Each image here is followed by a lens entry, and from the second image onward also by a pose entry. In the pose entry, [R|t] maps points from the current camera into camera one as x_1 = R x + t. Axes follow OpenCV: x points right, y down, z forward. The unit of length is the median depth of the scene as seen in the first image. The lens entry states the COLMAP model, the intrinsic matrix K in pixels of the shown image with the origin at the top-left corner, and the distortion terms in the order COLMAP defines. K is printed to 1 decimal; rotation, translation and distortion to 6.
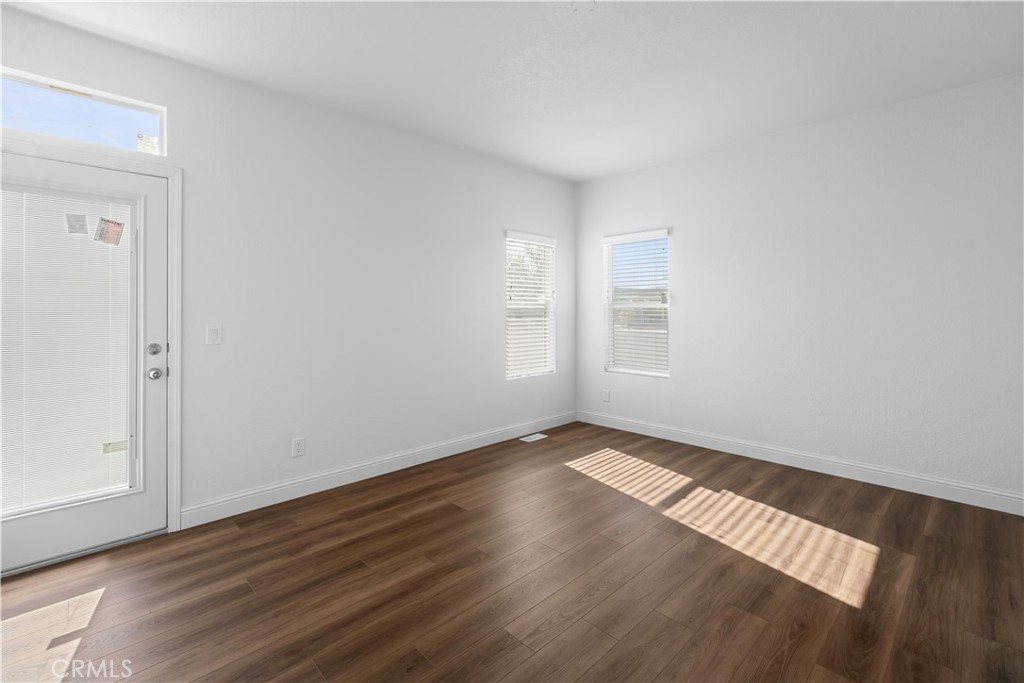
lens RADIAL K [[447.3, 0, 512.4], [0, 447.3, 310.8], [0, 0, 1]] dist [0.002682, 0.000326]
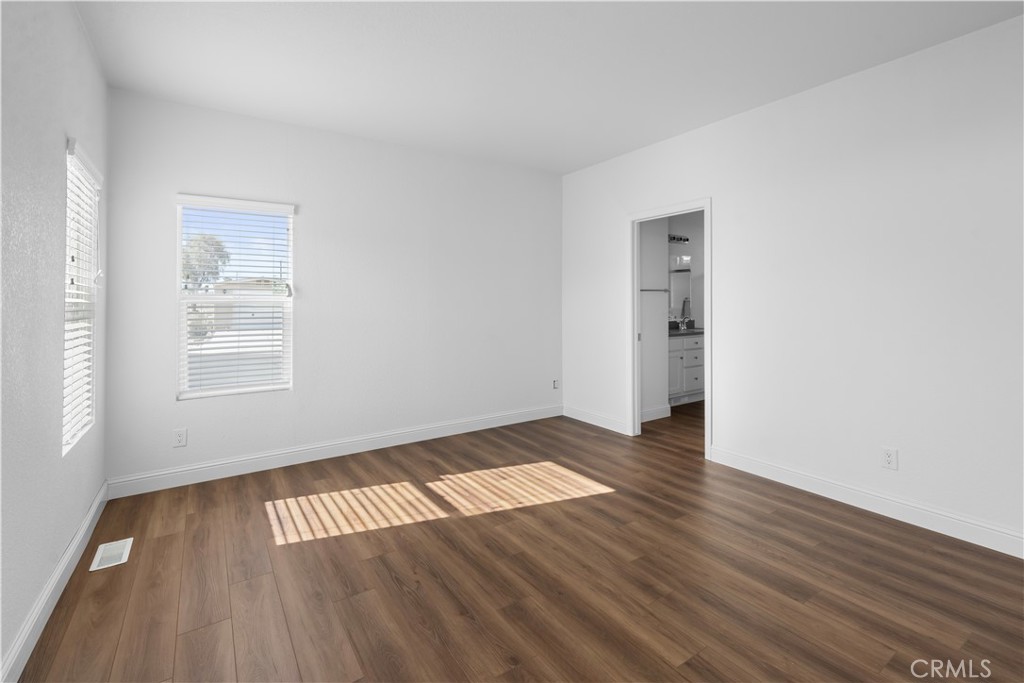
lens RADIAL K [[447.3, 0, 508.4], [0, 447.3, 302.9], [0, 0, 1]] dist [0.002682, 0.000326]
pose [[0.192506, 0.001996, 0.981294, -0.620537], [0.002316, 0.999994, -0.002489, -0.004618], [-0.981293, 0.002752, 0.192501, 0.753685]]
